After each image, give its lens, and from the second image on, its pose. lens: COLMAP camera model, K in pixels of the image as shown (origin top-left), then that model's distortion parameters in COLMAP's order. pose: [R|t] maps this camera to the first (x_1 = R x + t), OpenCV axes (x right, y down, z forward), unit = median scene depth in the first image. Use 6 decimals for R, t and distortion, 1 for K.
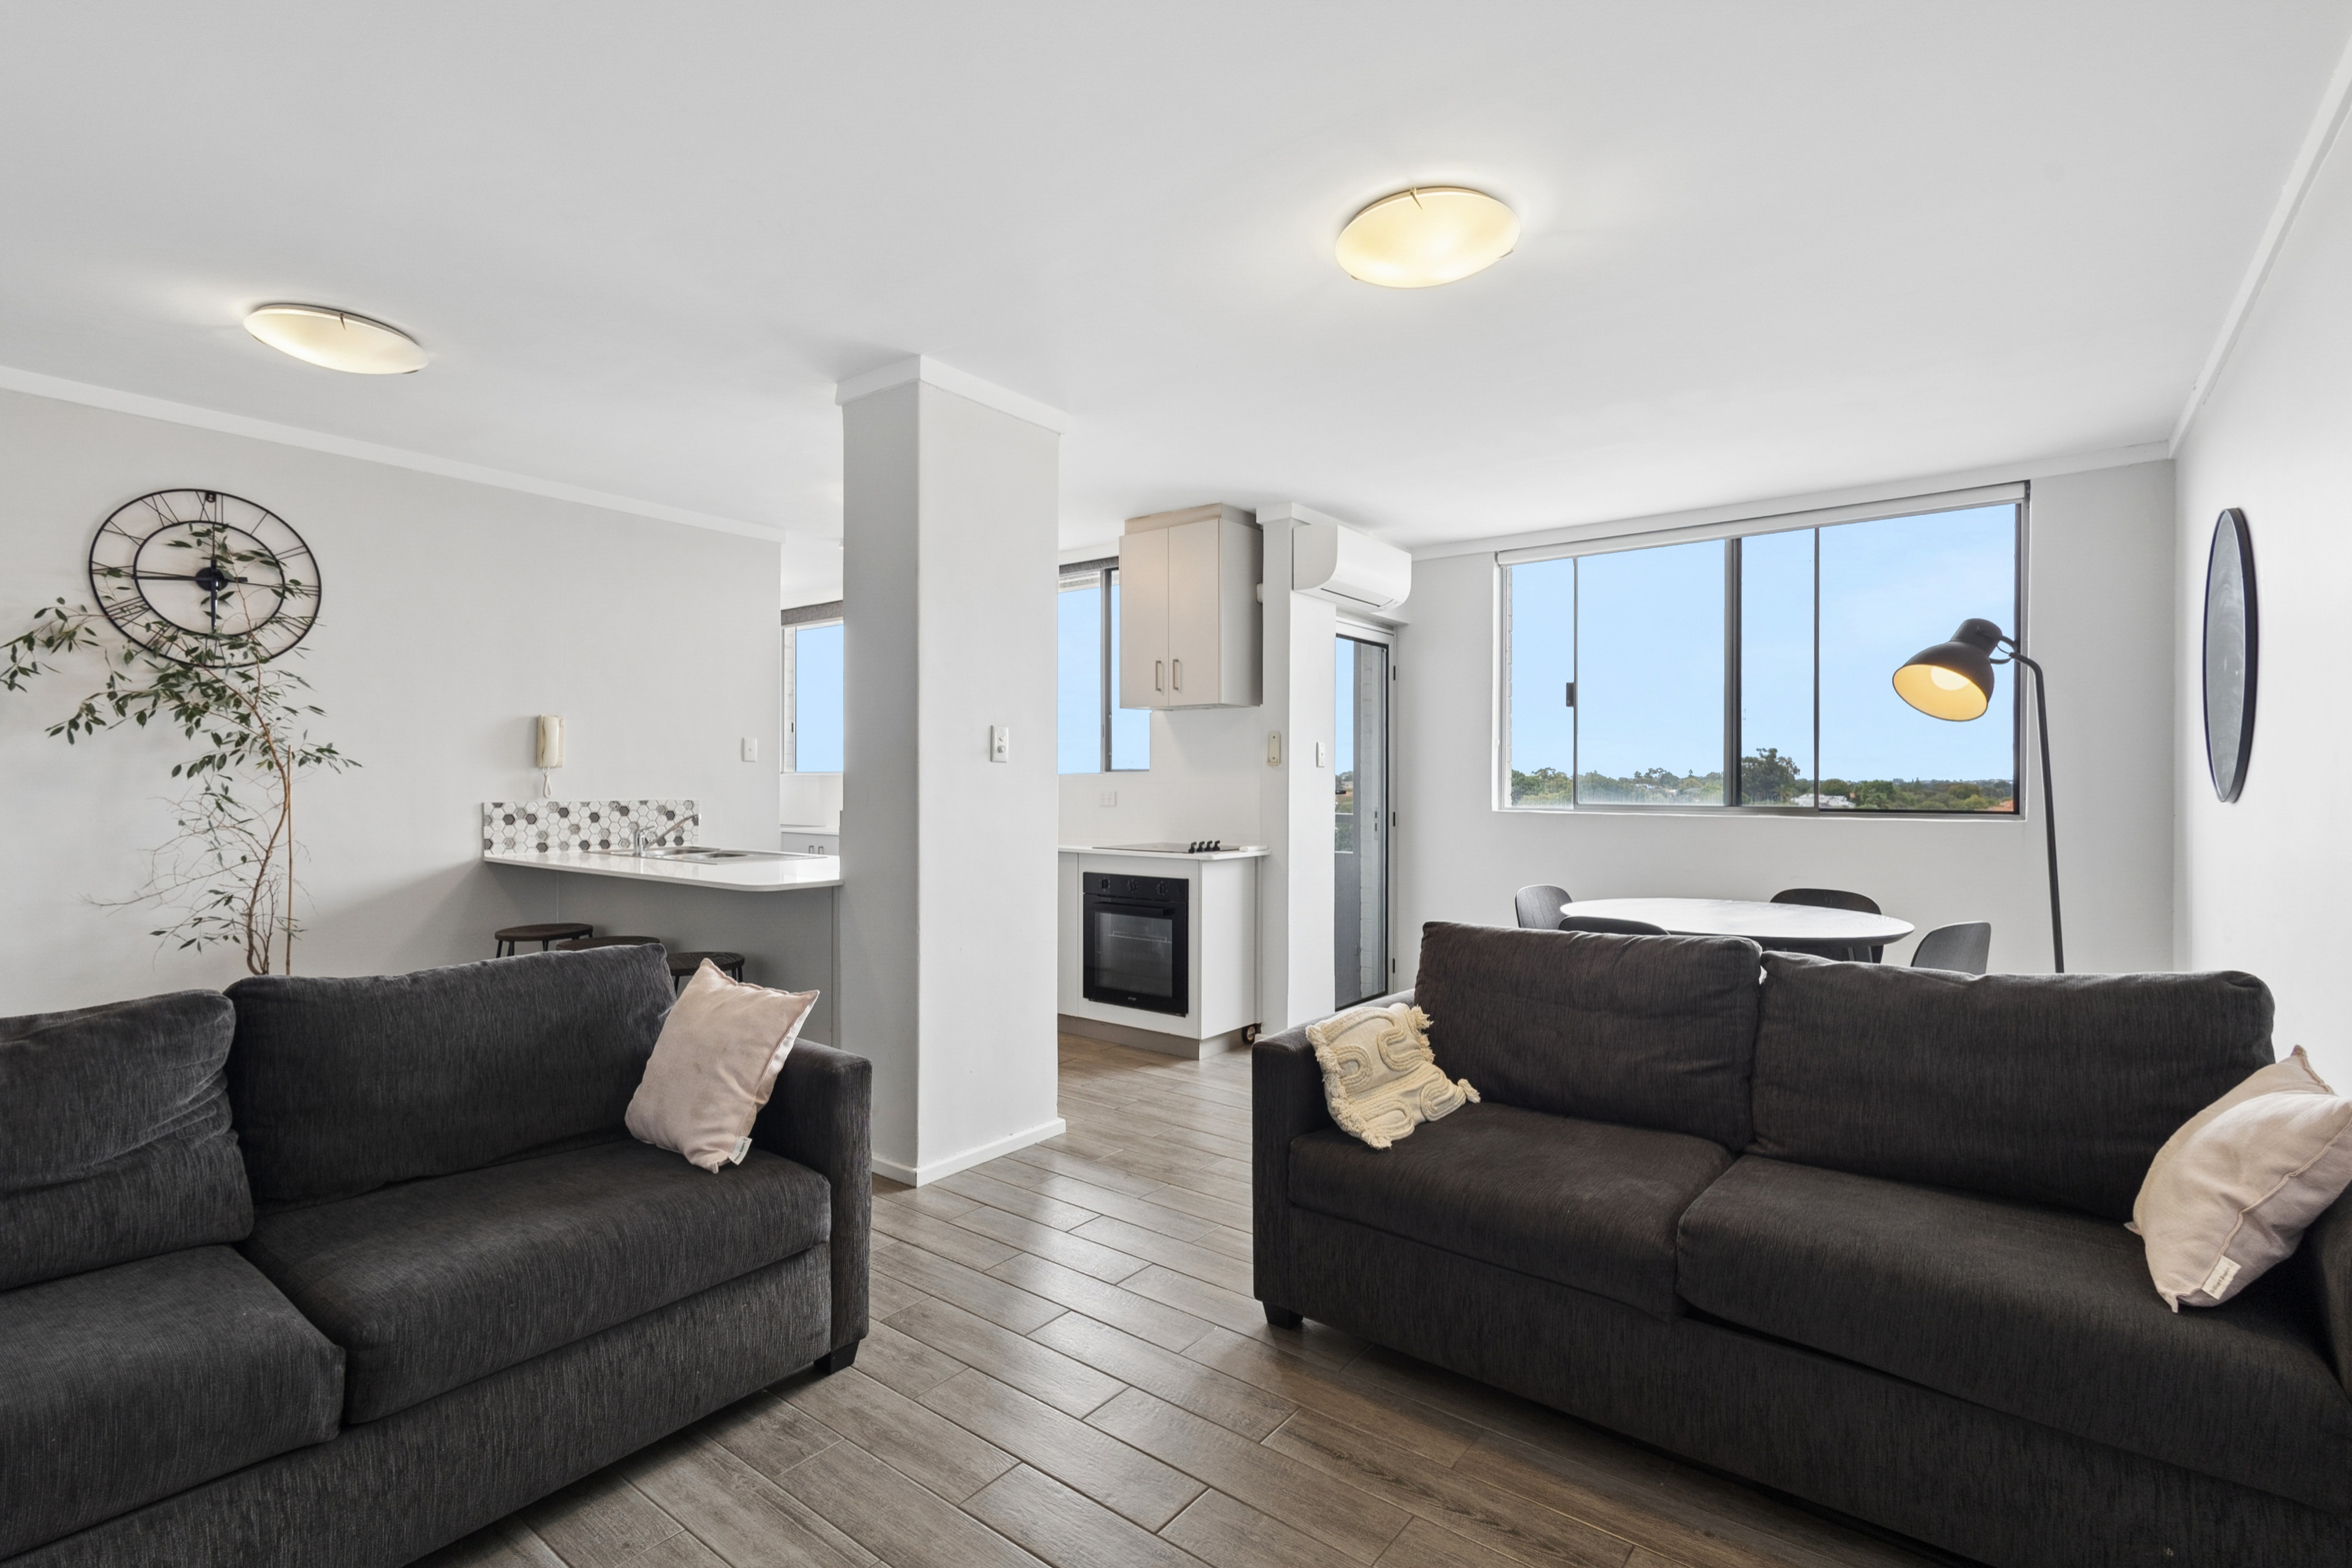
lens RADIAL K [[1073.0, 0, 1182.8], [0, 1073.0, 791.0], [0, 0, 1]] dist [0.009624, -0.000415]
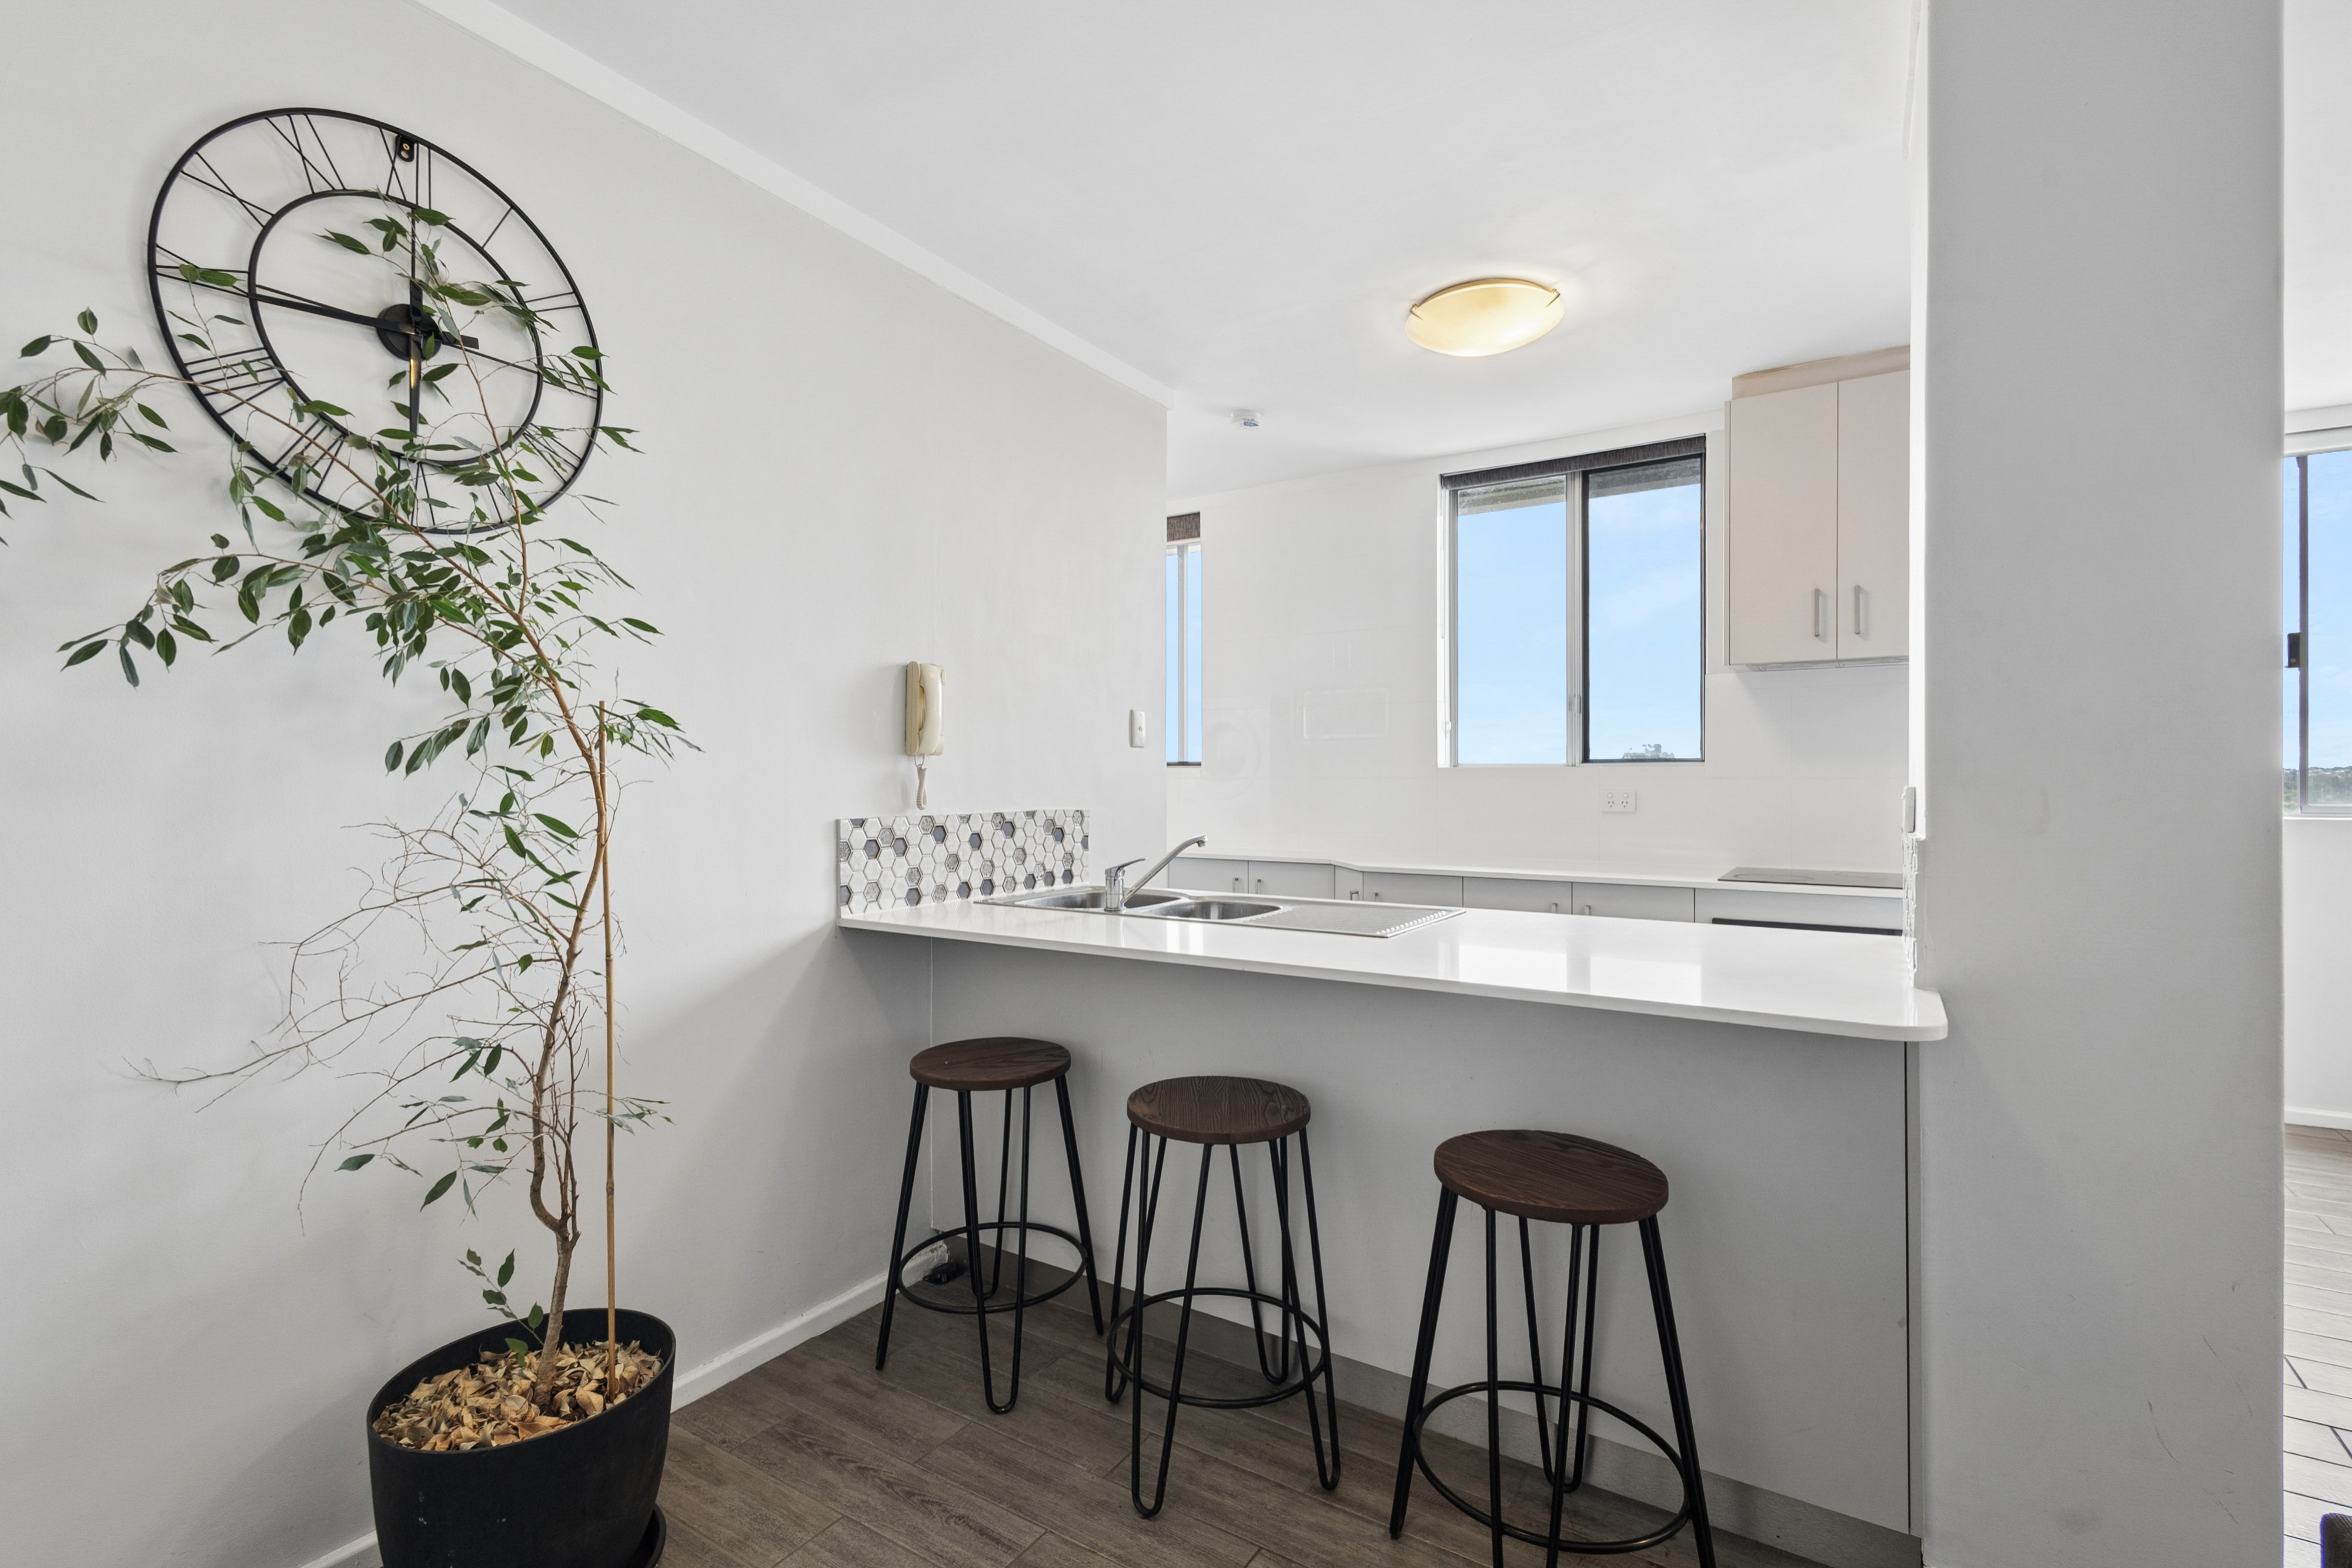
lens RADIAL K [[1073.0, 0, 1197.6], [0, 1073.0, 783.0], [0, 0, 1]] dist [0.009624, -0.000415]
pose [[0.995443, -0.004550, 0.095251, -0.610808], [0.005026, 0.999976, -0.004756, -0.004697], [-0.095227, 0.005214, 0.995442, 0.518908]]
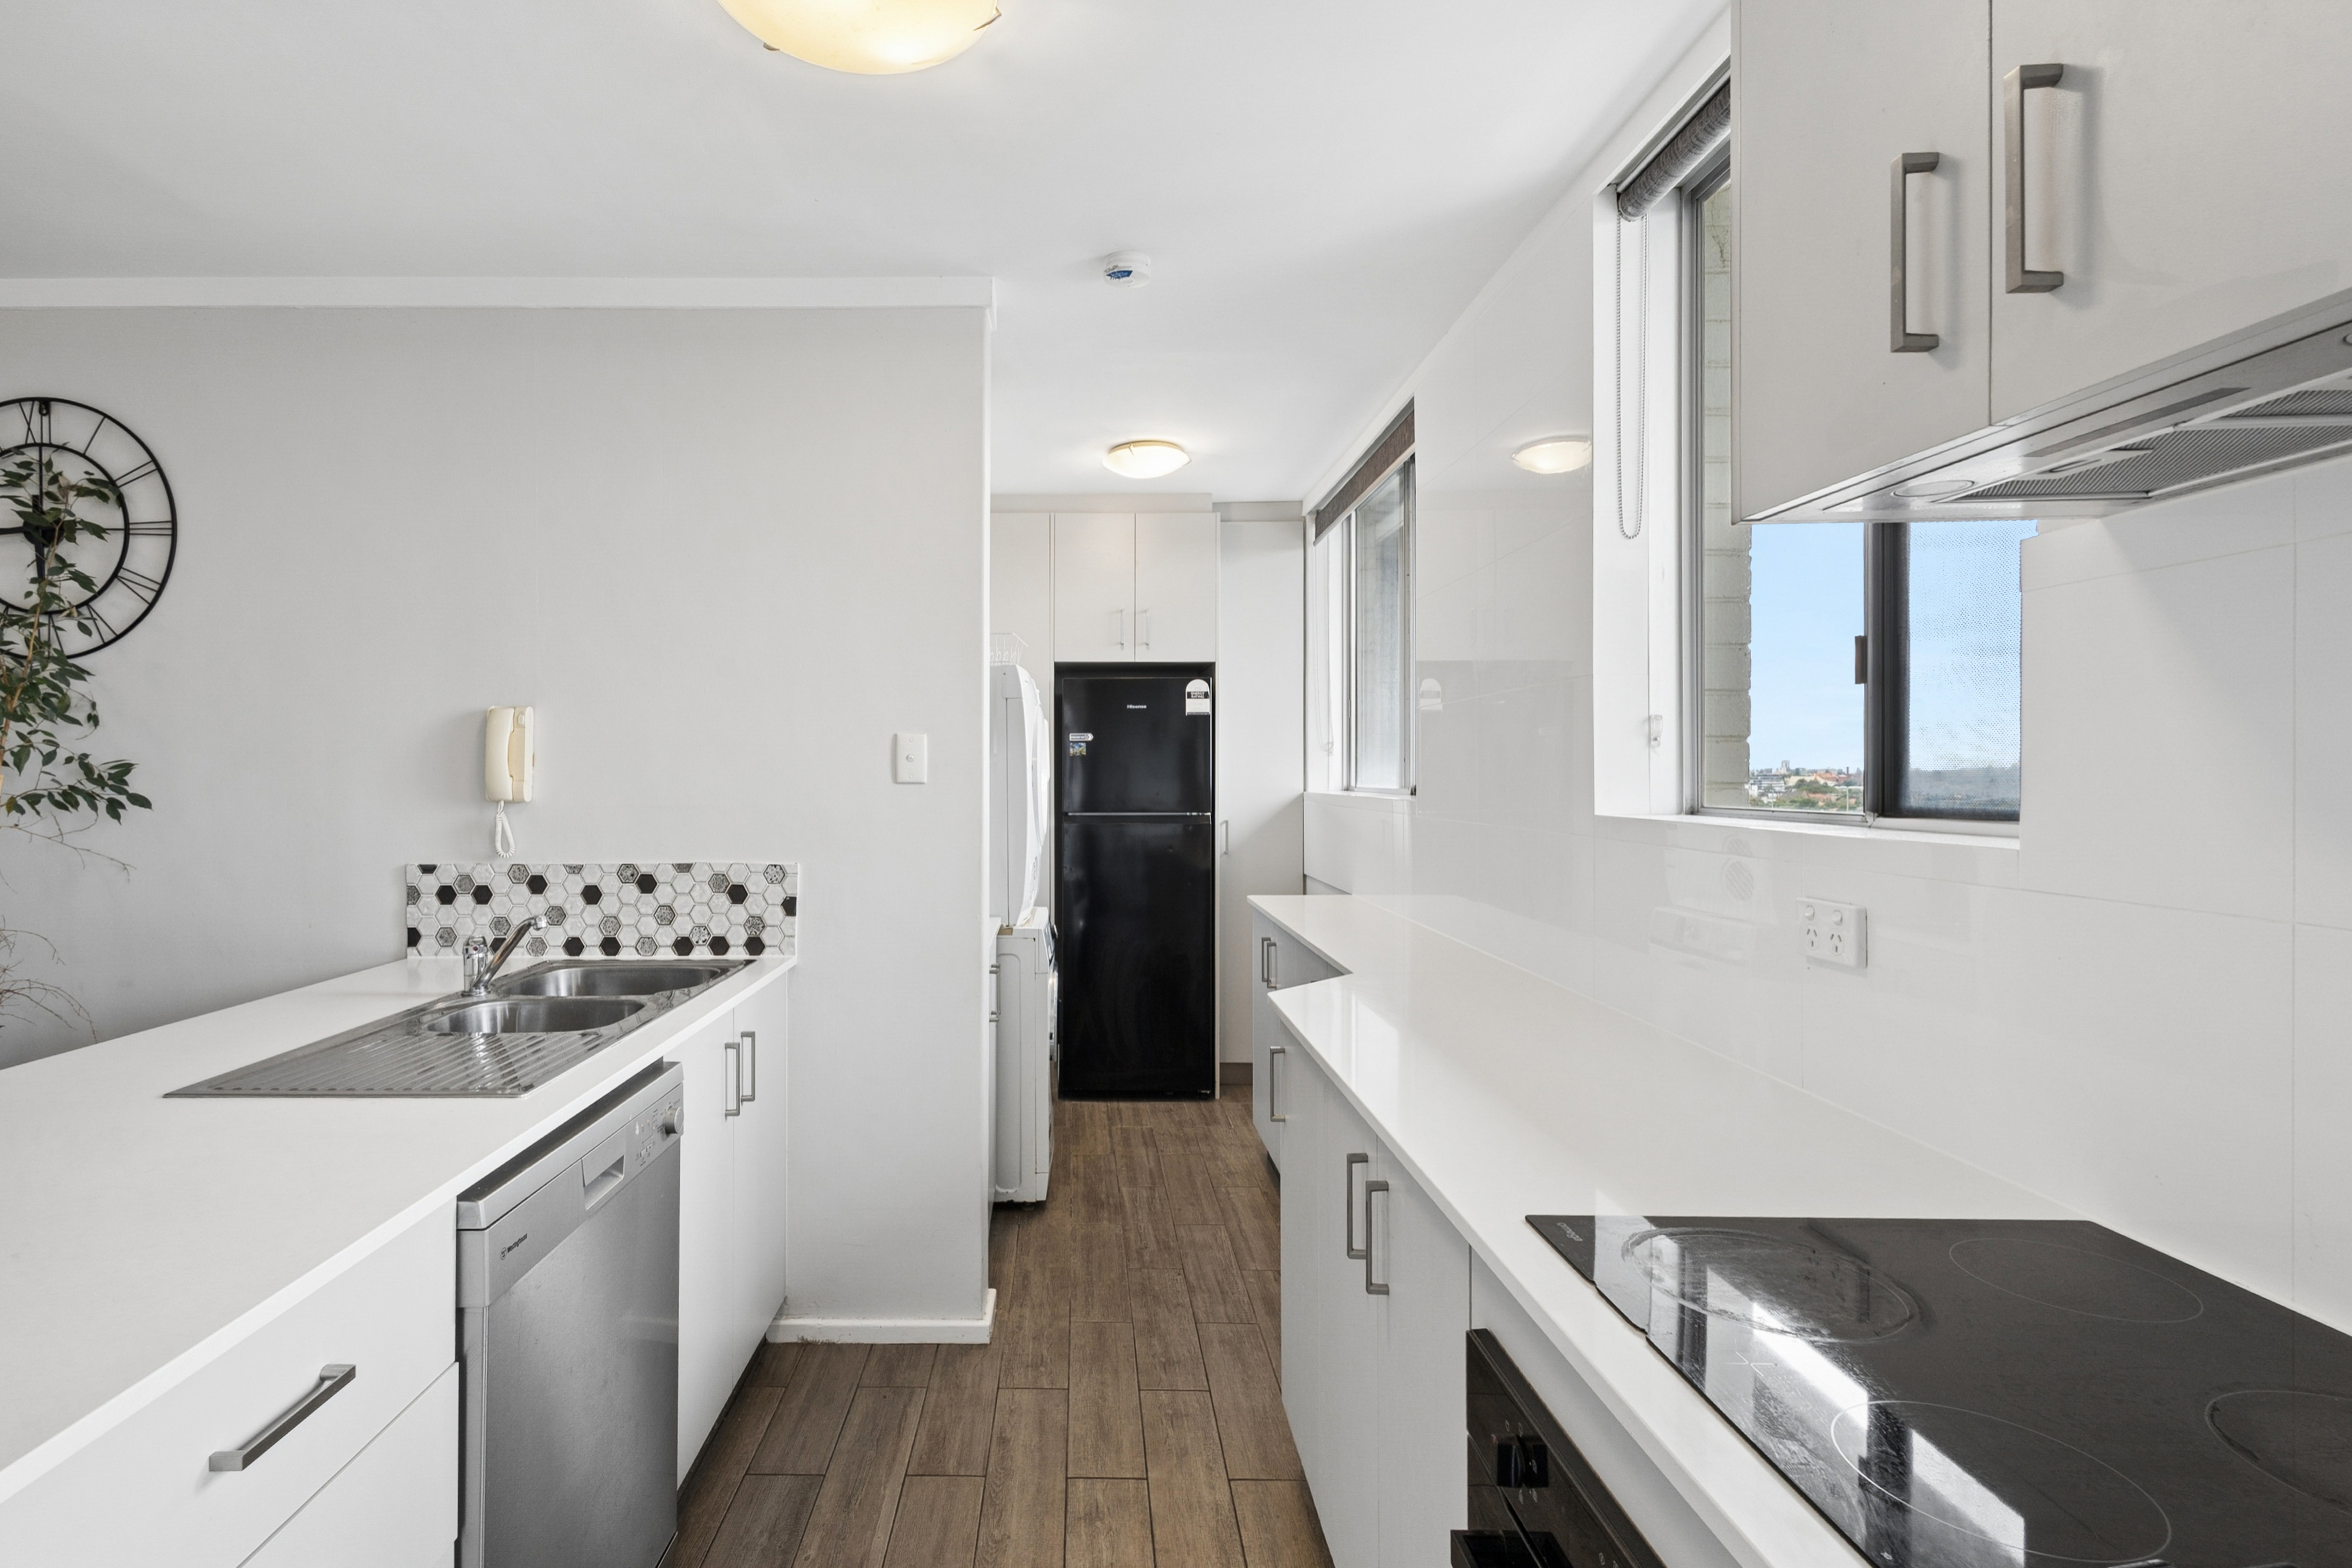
lens RADIAL K [[1073.0, 0, 1162.4], [0, 1073.0, 776.2], [0, 0, 1]] dist [0.009624, -0.000415]
pose [[0.598853, -0.009898, -0.800798, 0.059977], [-0.005331, 0.999852, -0.016345, -0.033998], [0.800841, 0.014058, 0.598711, 1.148041]]
